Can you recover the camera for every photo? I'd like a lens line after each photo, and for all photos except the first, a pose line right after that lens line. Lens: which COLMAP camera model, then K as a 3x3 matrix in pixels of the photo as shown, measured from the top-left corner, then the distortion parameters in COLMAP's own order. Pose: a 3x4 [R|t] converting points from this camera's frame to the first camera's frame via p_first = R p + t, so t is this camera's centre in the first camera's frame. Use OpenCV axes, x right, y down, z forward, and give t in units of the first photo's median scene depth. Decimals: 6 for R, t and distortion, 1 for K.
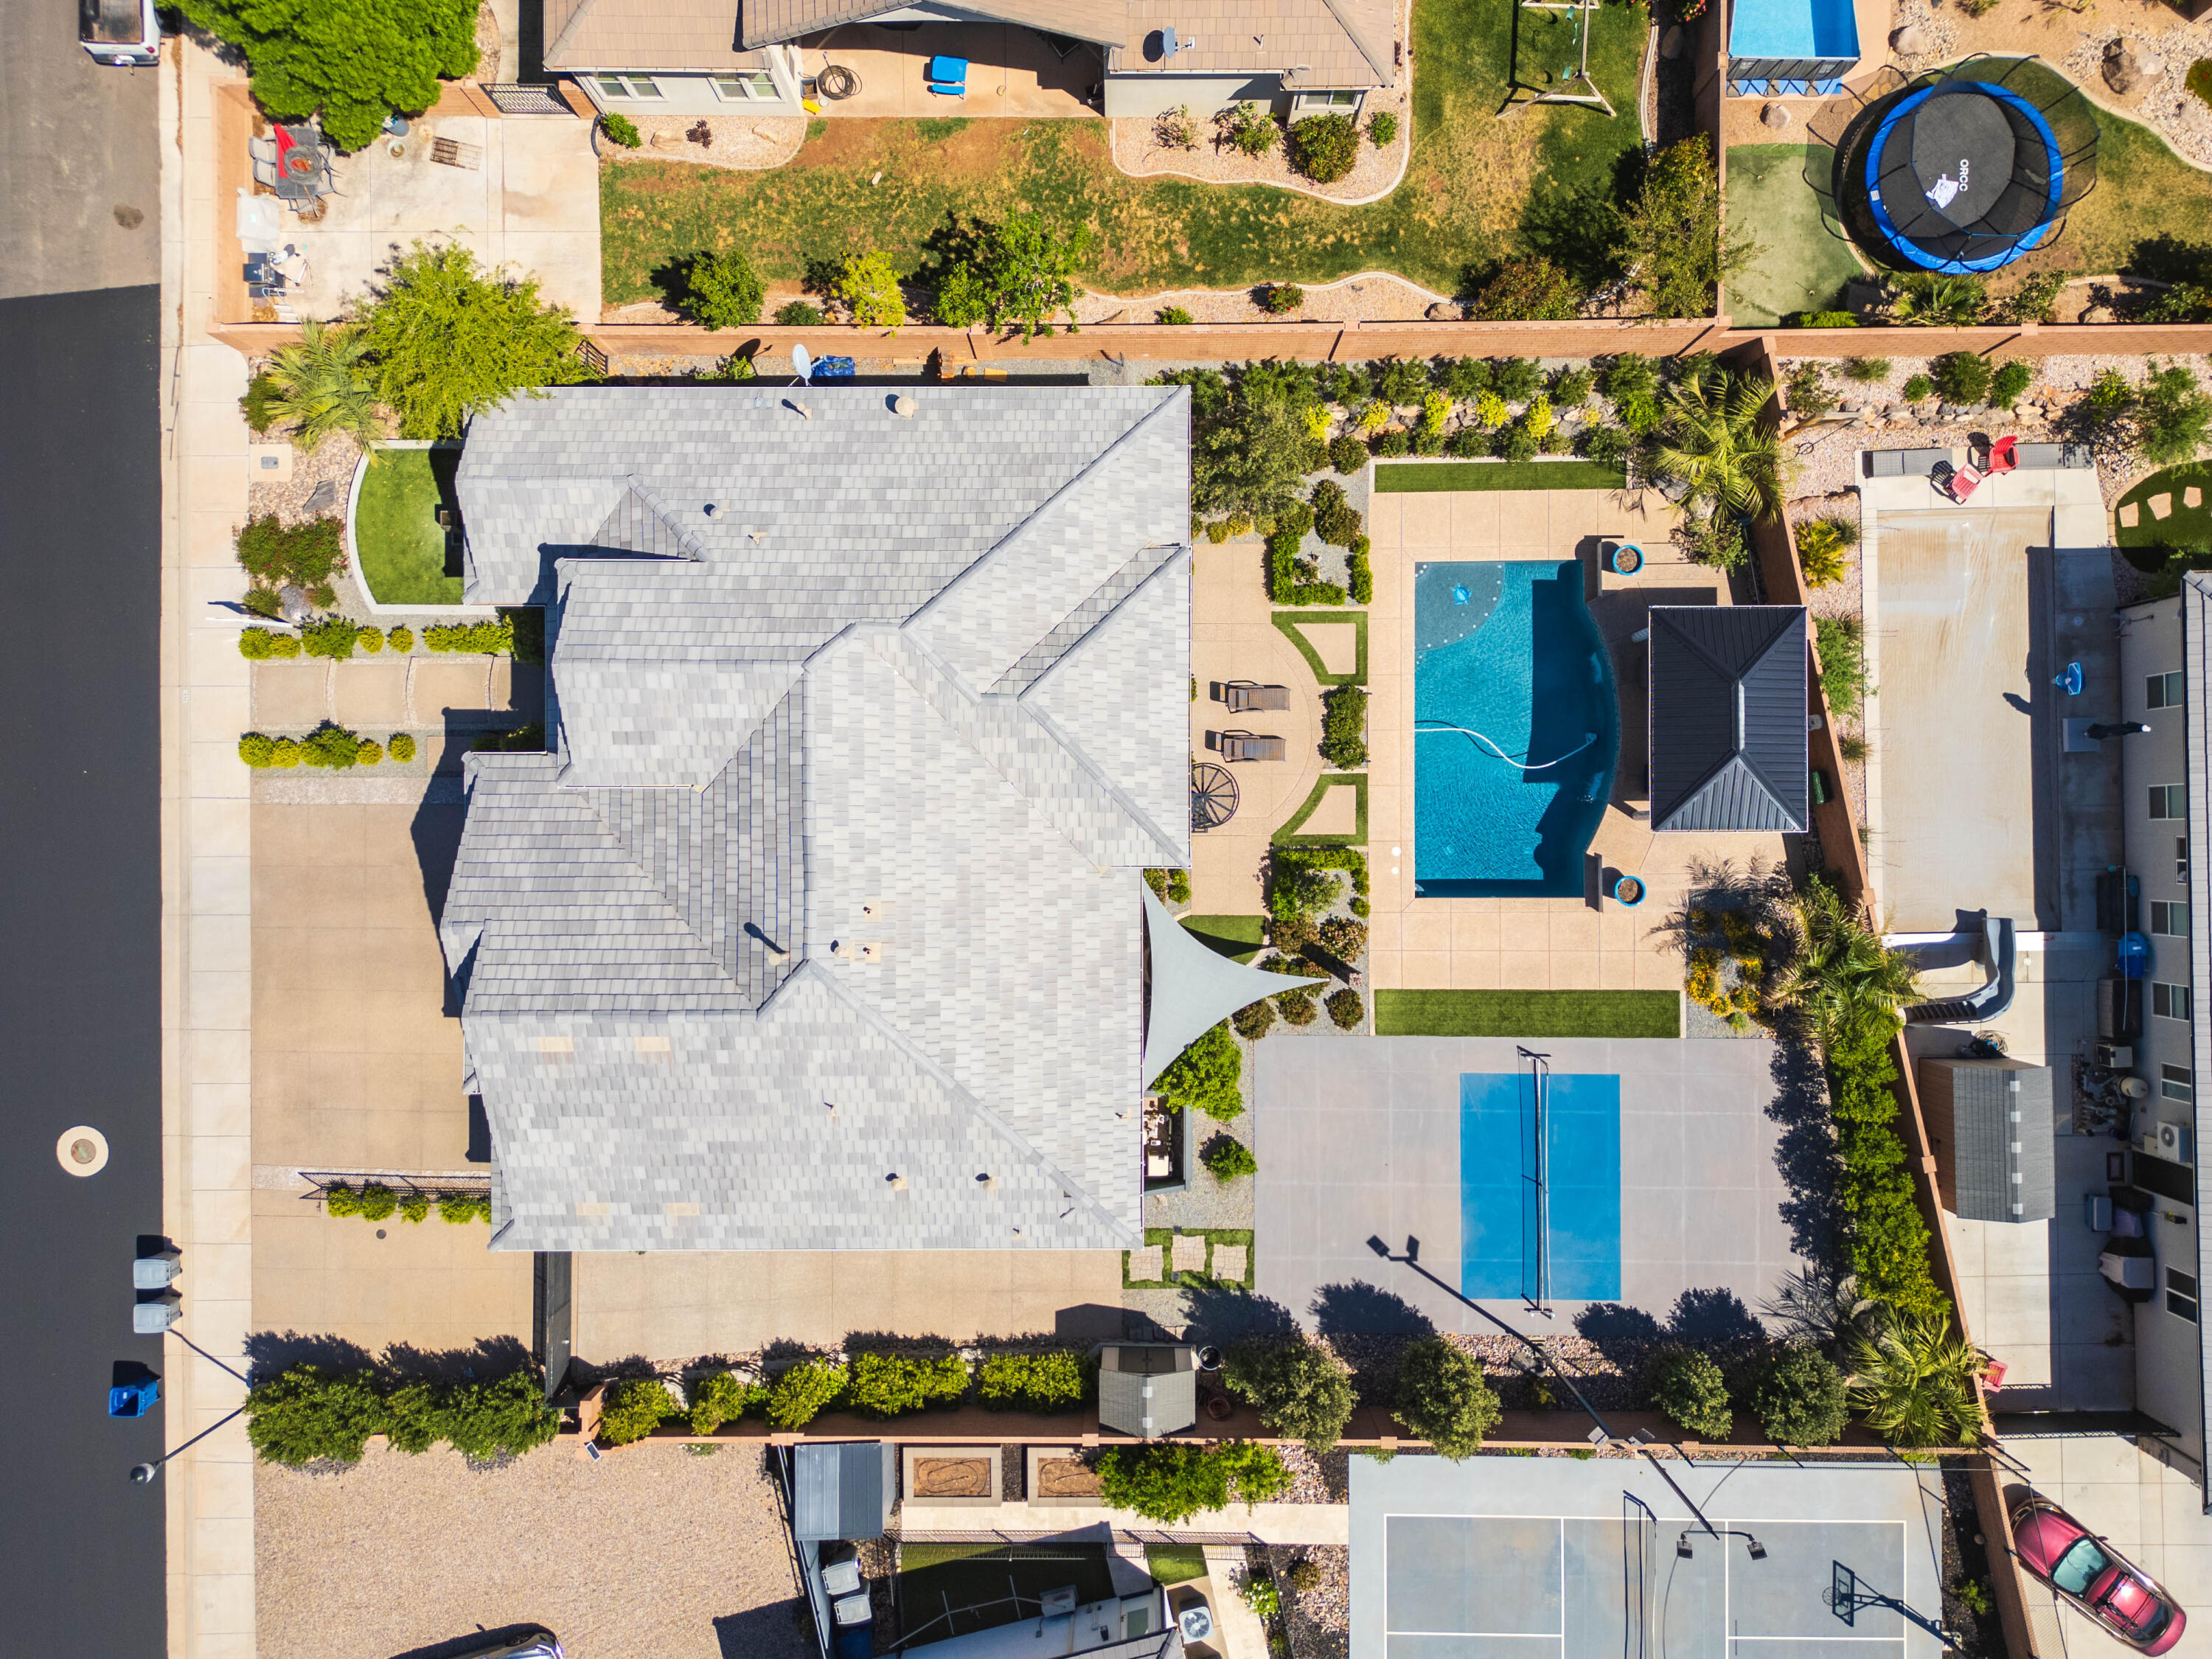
lens RADIAL K [[1556.2, 0, 1107.3], [0, 1556.2, 825.5], [0, 0, 1]] dist [0.077615, -0.076939]
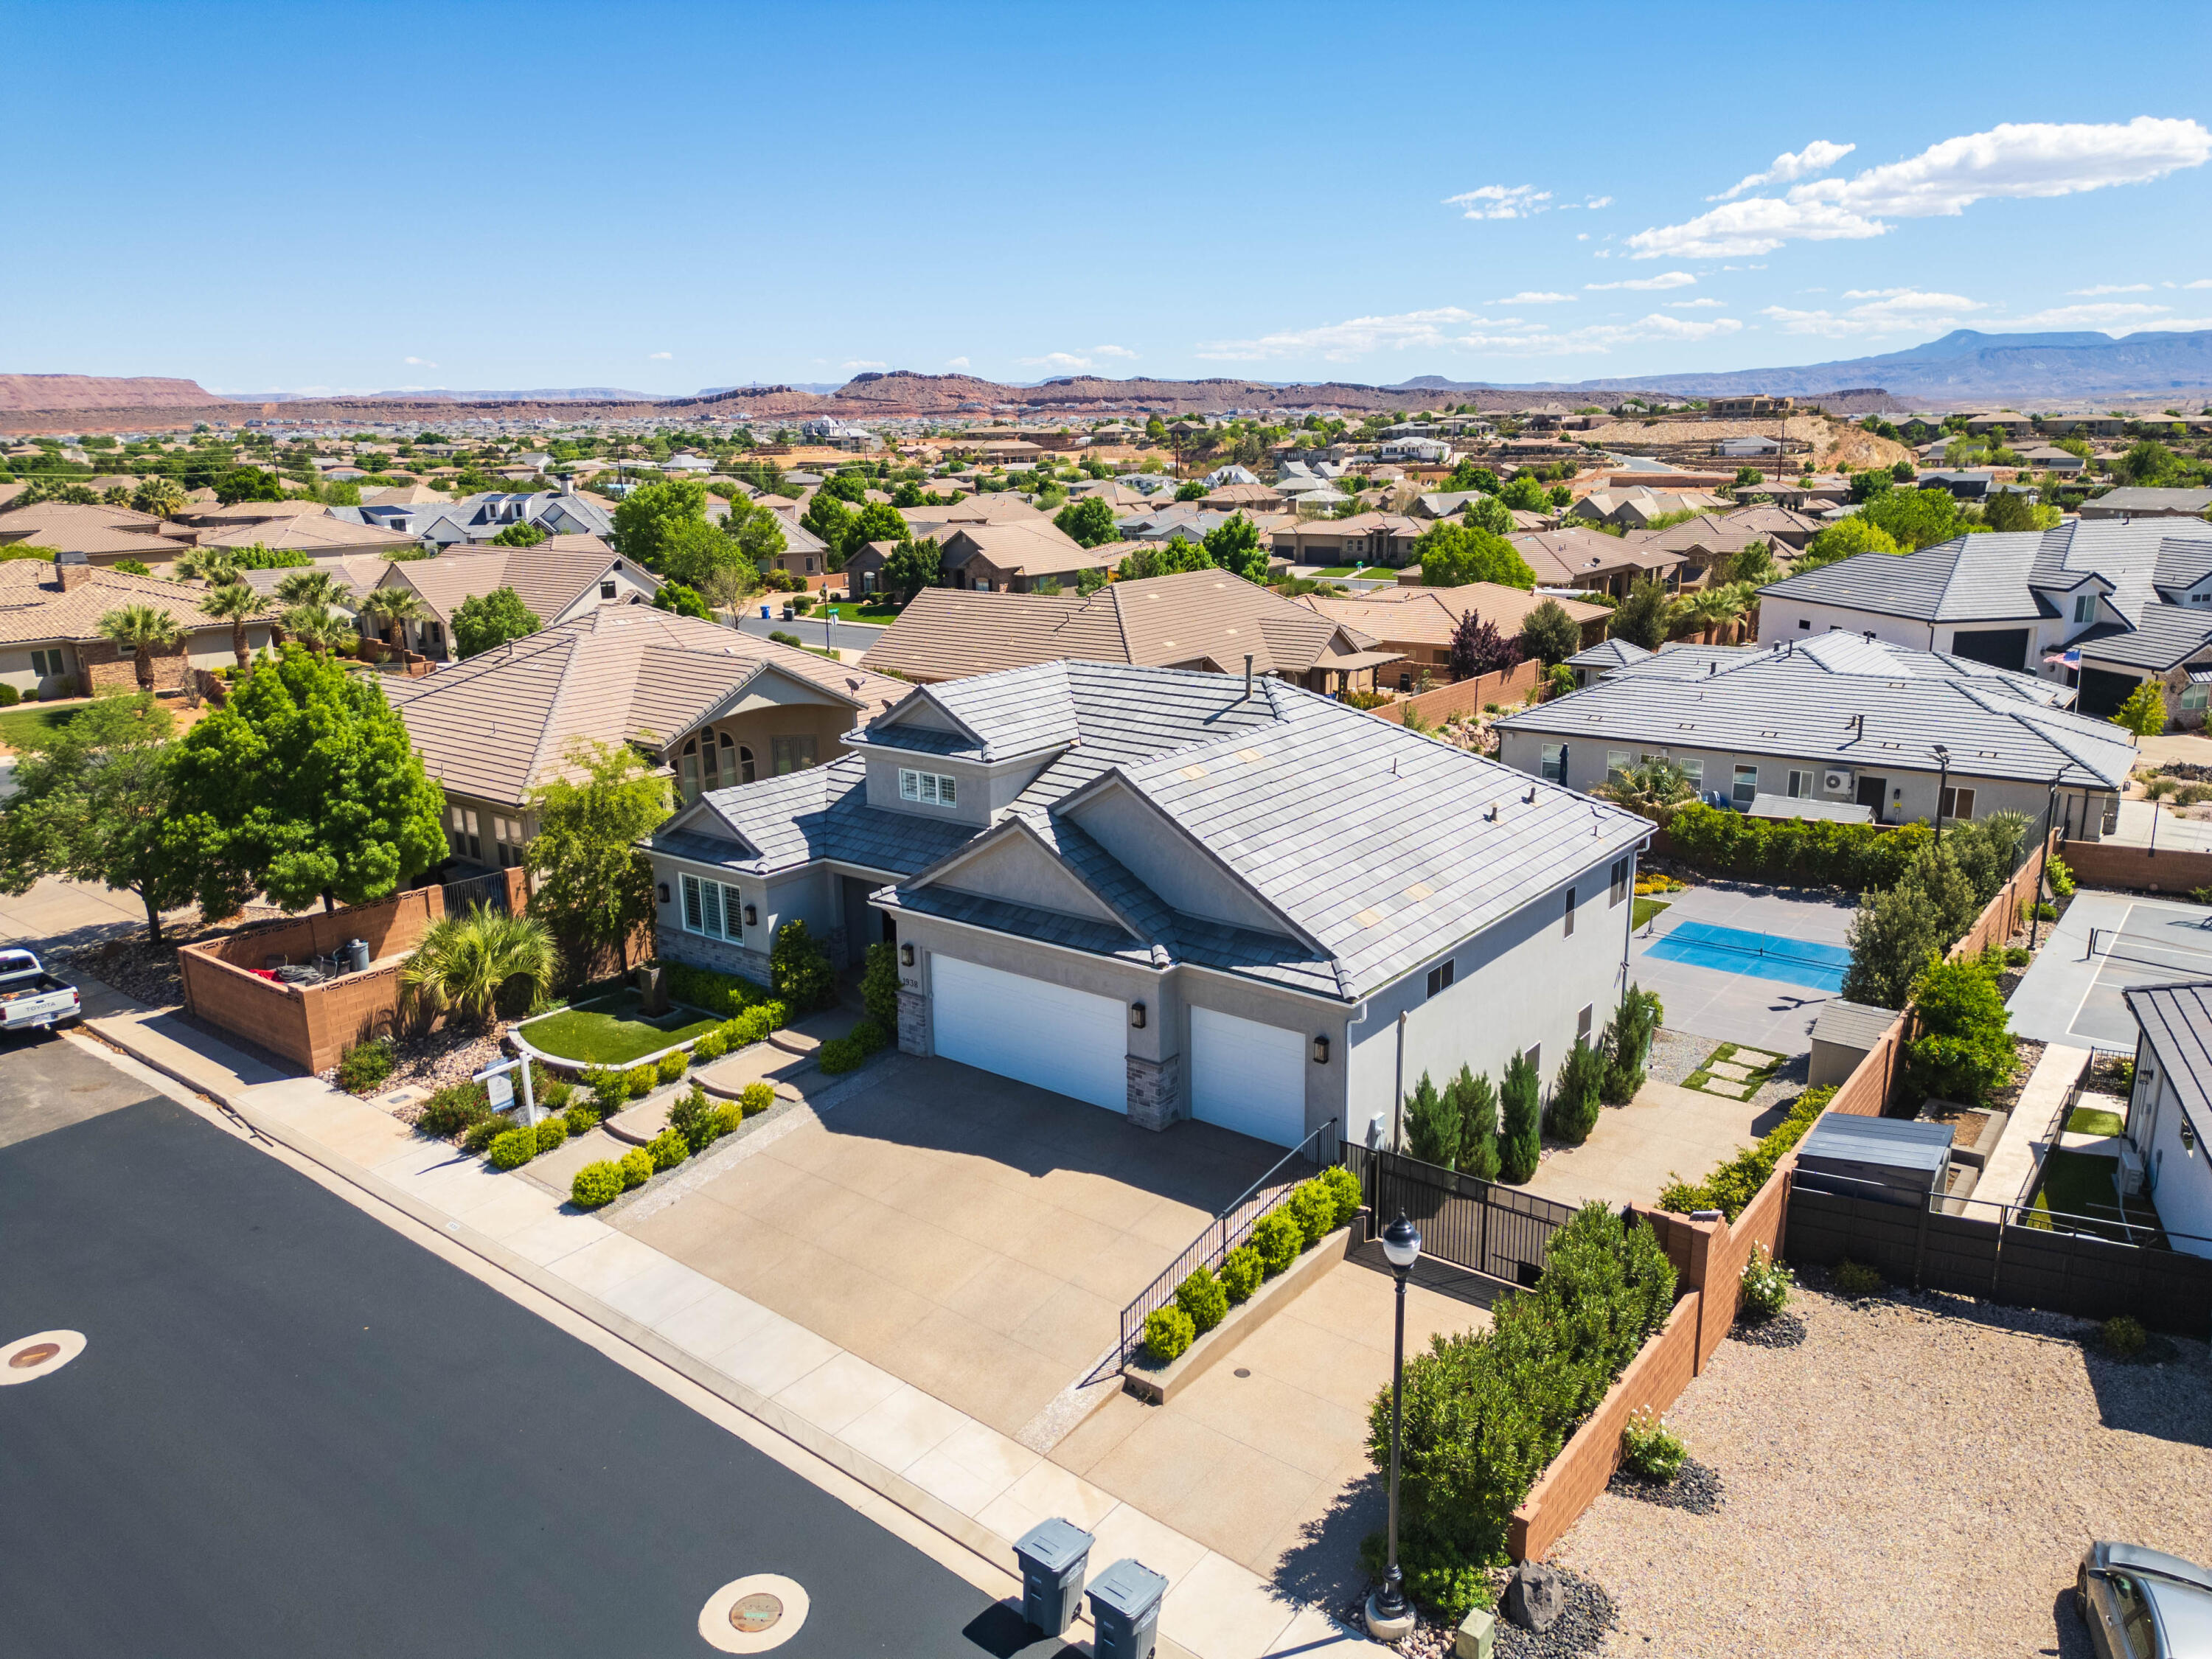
lens RADIAL K [[1556.2, 0, 1107.3], [0, 1556.2, 825.5], [0, 0, 1]] dist [0.077615, -0.076939]
pose [[0.615671, -0.188341, 0.765164, -0.883834], [0.788001, 0.145115, -0.598327, 0.530097], [0.001653, 0.971323, 0.237756, 0.642073]]
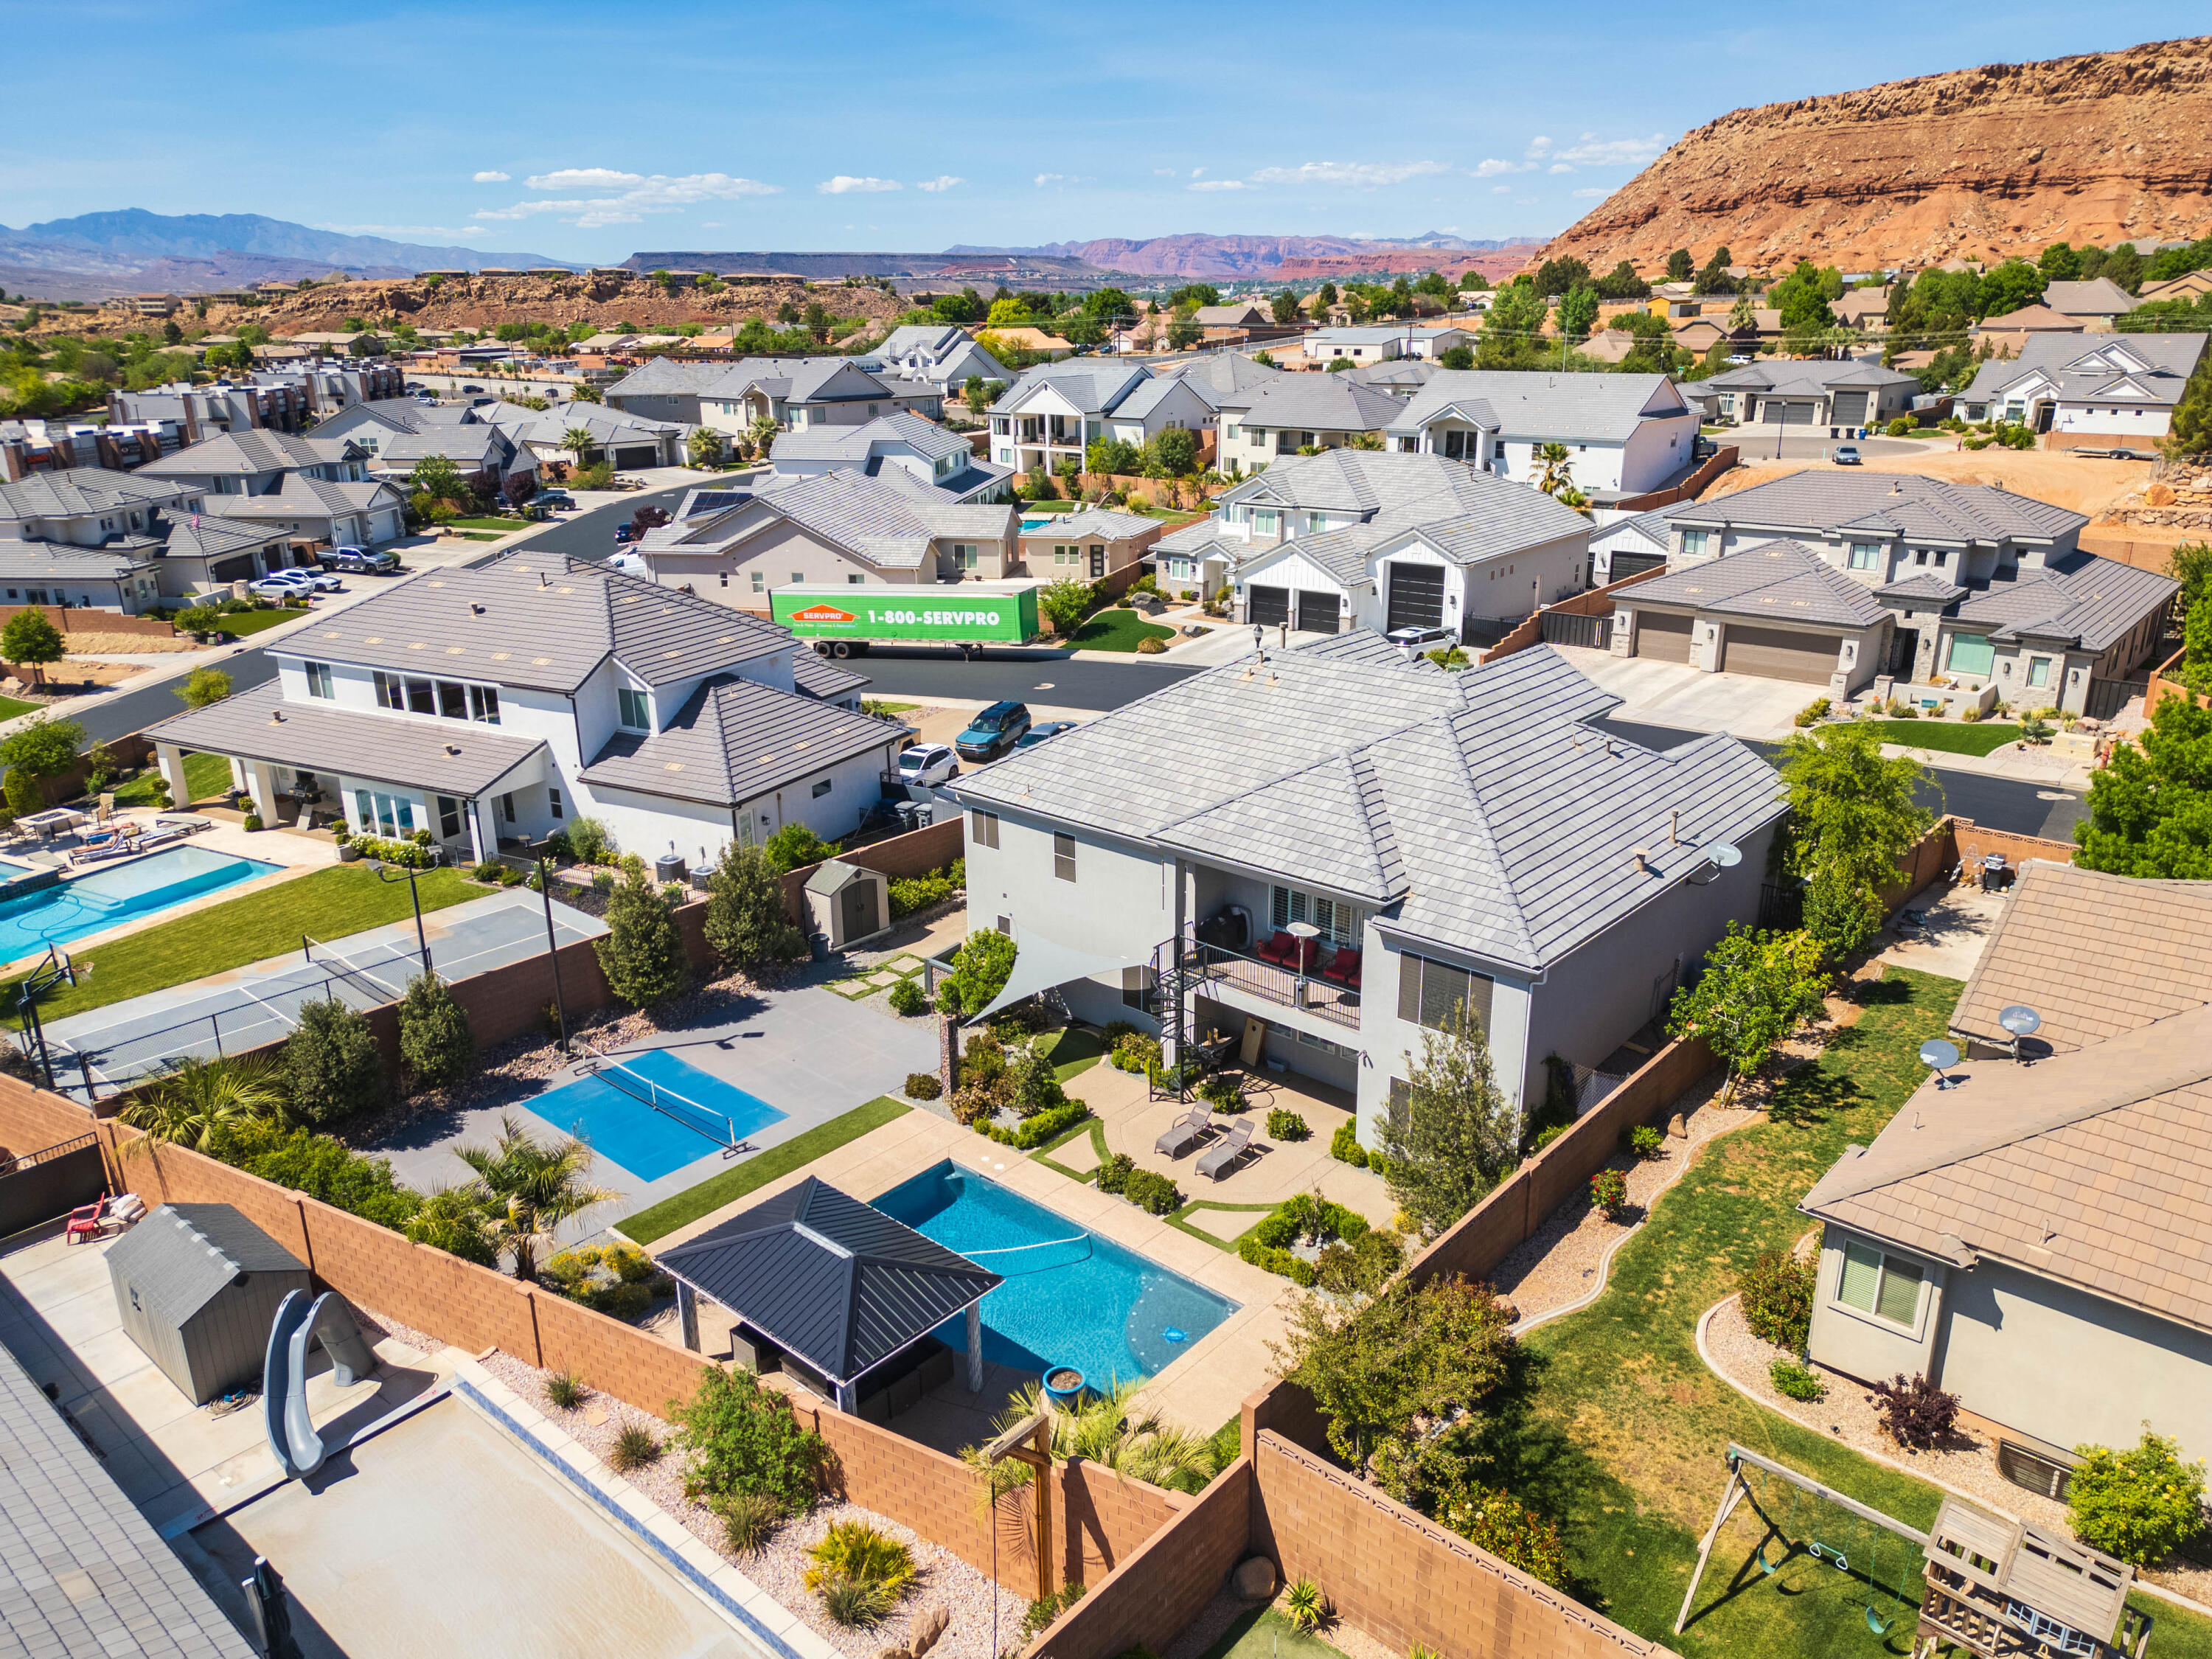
lens RADIAL K [[1556.2, 0, 1107.3], [0, 1556.2, 825.5], [0, 0, 1]] dist [0.077615, -0.076939]
pose [[-0.663036, 0.258955, -0.702371, 0.736472], [-0.748165, -0.197725, 0.633367, -0.571398], [0.025137, 0.945435, 0.324840, 0.528242]]
